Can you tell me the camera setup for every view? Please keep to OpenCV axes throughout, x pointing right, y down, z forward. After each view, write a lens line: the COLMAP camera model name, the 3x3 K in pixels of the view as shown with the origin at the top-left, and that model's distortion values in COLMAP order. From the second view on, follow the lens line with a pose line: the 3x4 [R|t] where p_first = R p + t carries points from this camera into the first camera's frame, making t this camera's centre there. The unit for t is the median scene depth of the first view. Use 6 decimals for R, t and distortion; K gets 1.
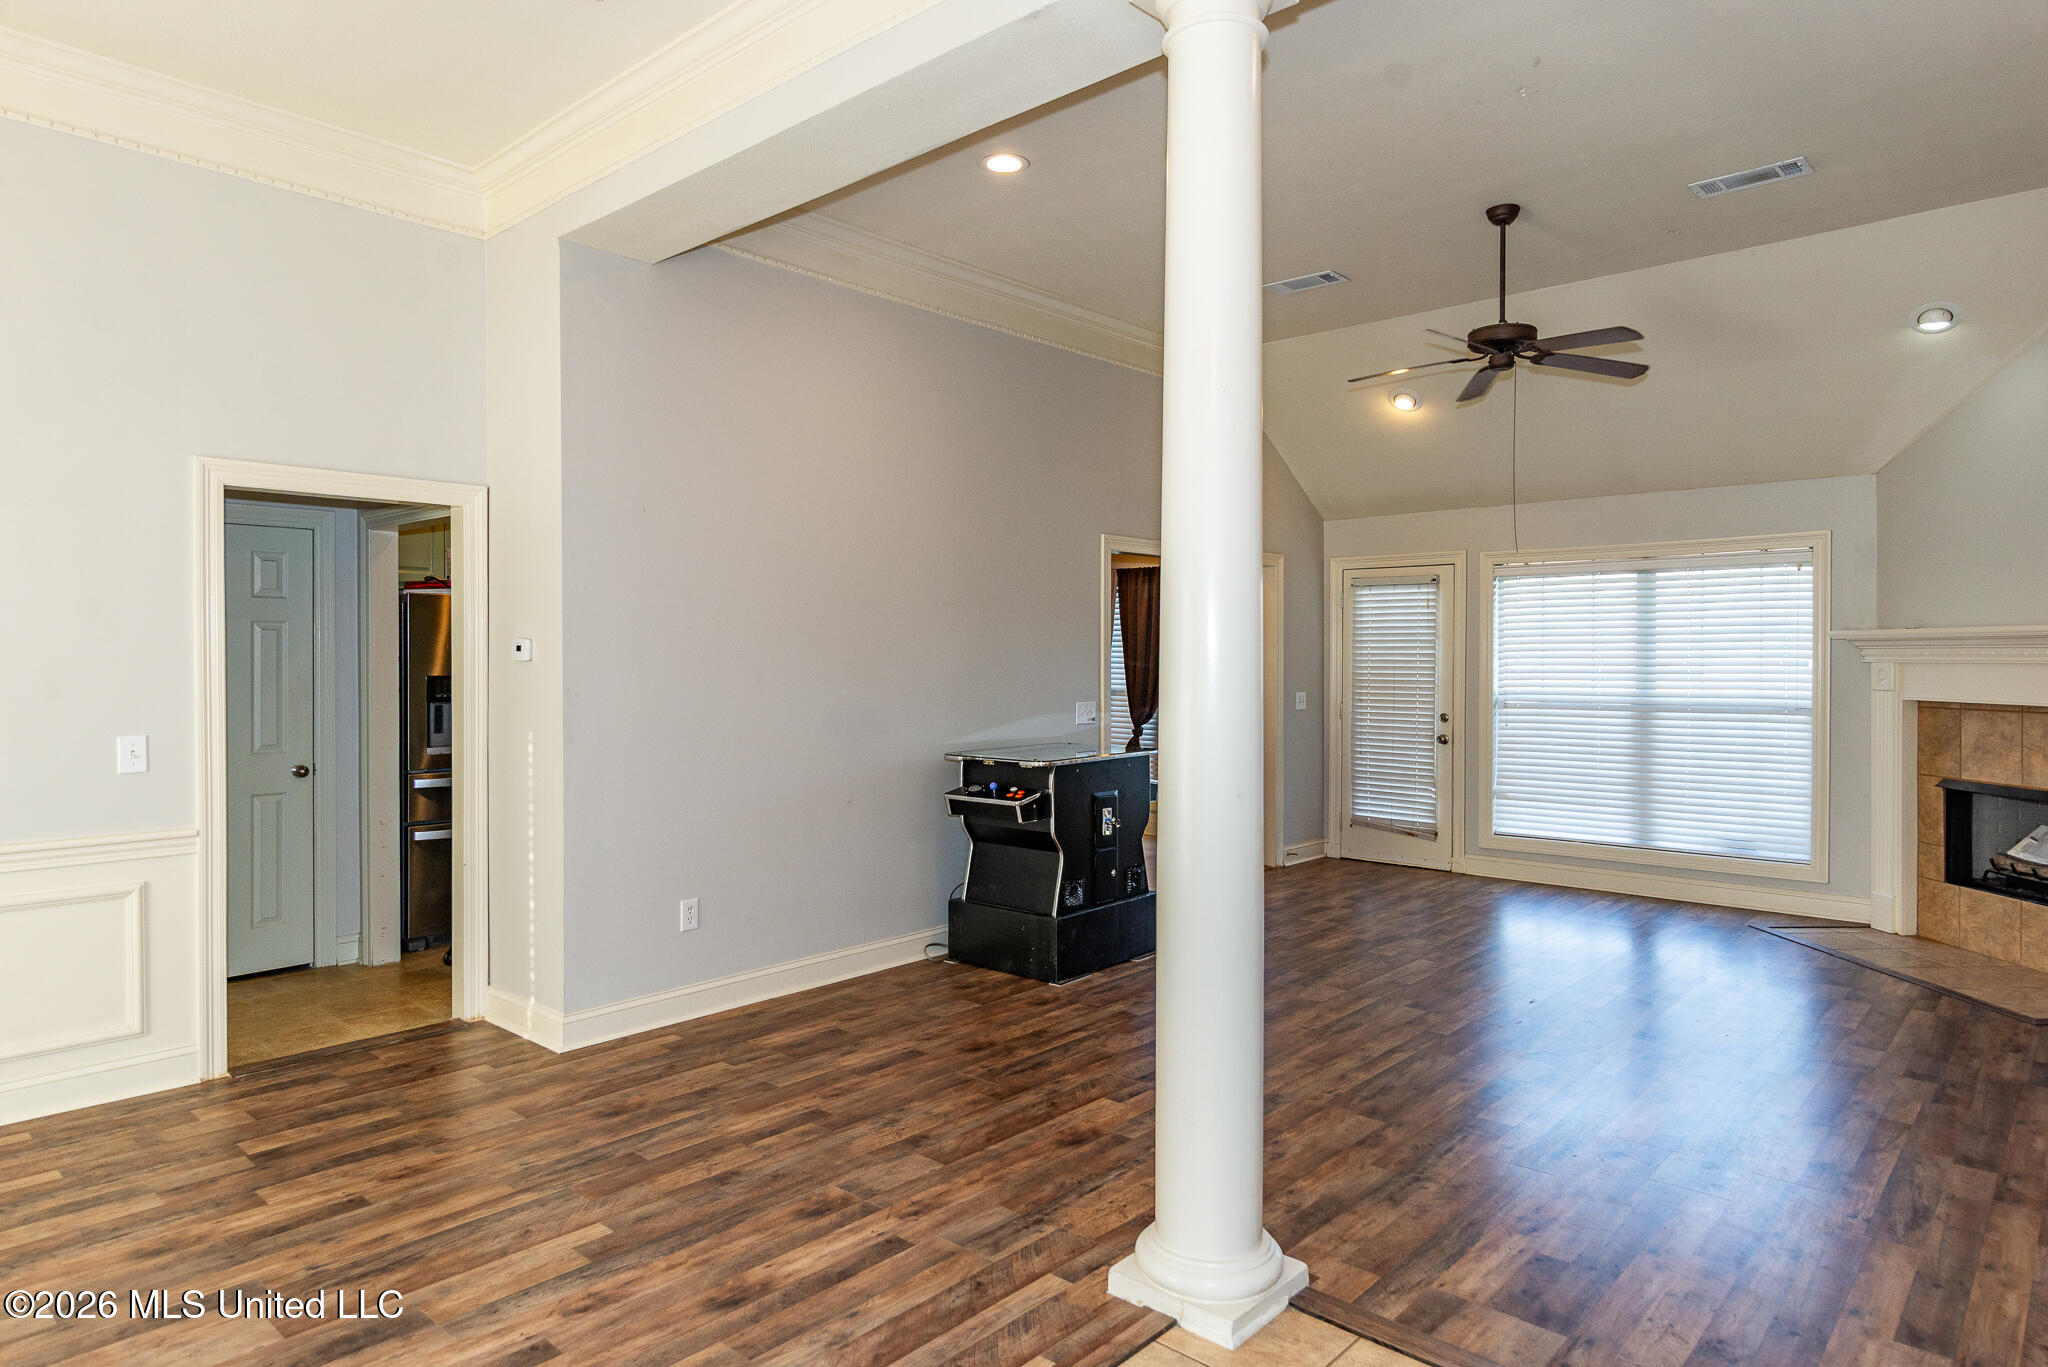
lens RADIAL K [[1207.8, 0, 1019.8], [0, 1207.8, 659.8], [0, 0, 1]] dist [0.001377, -0.000248]
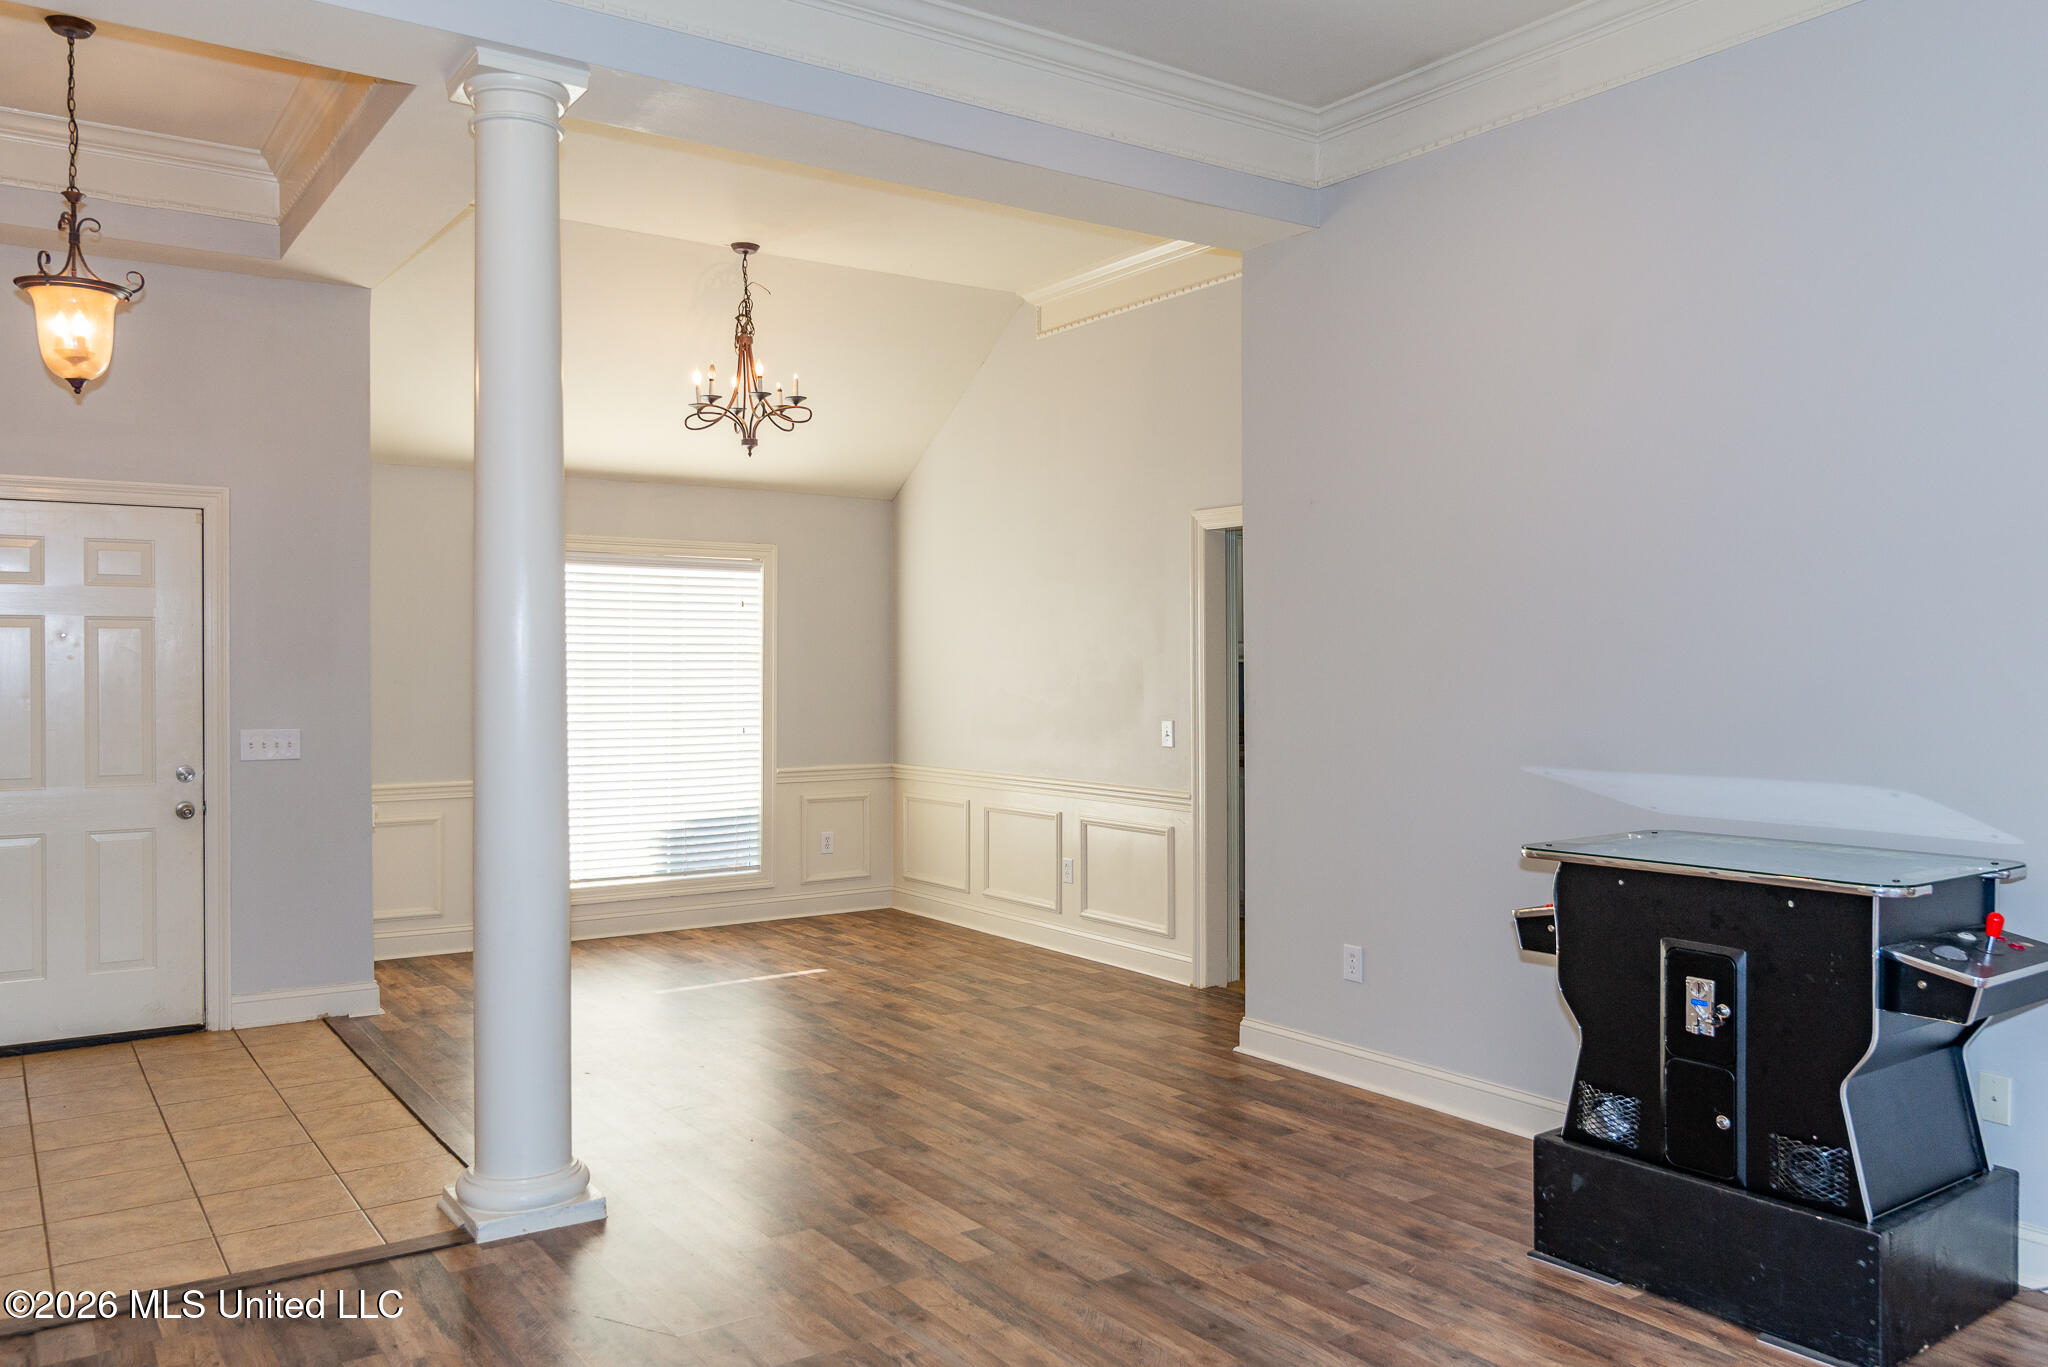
lens RADIAL K [[1524.3, 0, 1027.9], [0, 1524.3, 686.9], [0, 0, 1]] dist [0.005193, 0.000332]
pose [[-0.217459, 0.014713, -0.975959, 1.029199], [-0.001711, 0.999879, 0.015454, -0.001606], [0.976068, 0.005030, -0.217407, 1.252638]]
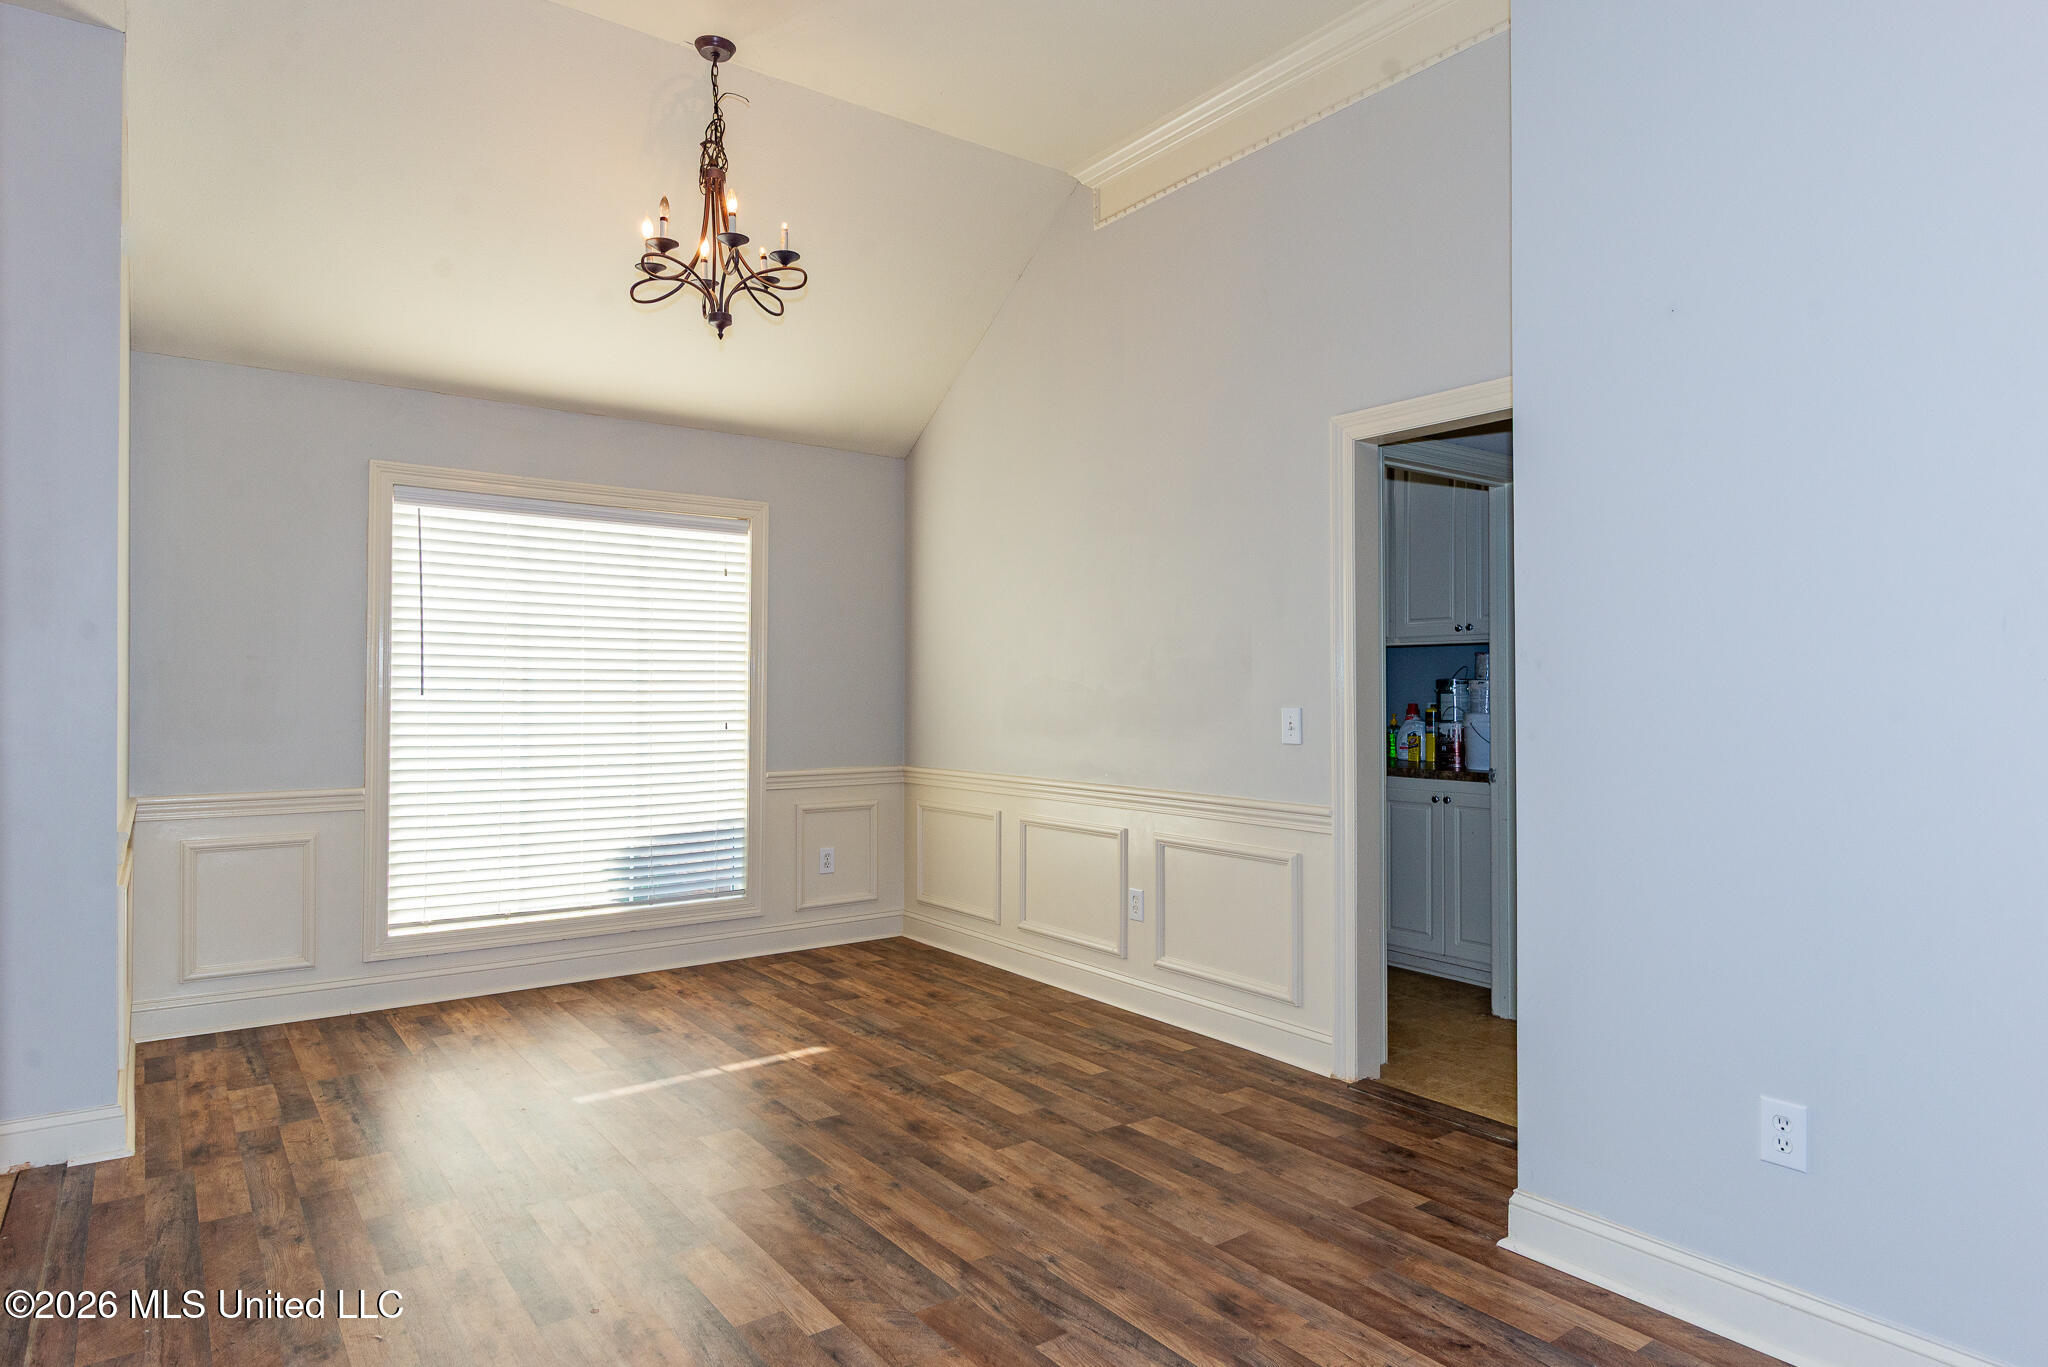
lens RADIAL K [[1175.1, 0, 1017.9], [0, 1175.1, 686.9], [0, 0, 1]] dist [-0.003278, -0.000258]
pose [[-0.191306, -0.001637, -0.981529, 0.286668], [-0.004772, 0.999988, -0.000738, 0.048204], [0.981519, 0.004543, -0.191312, 0.985743]]
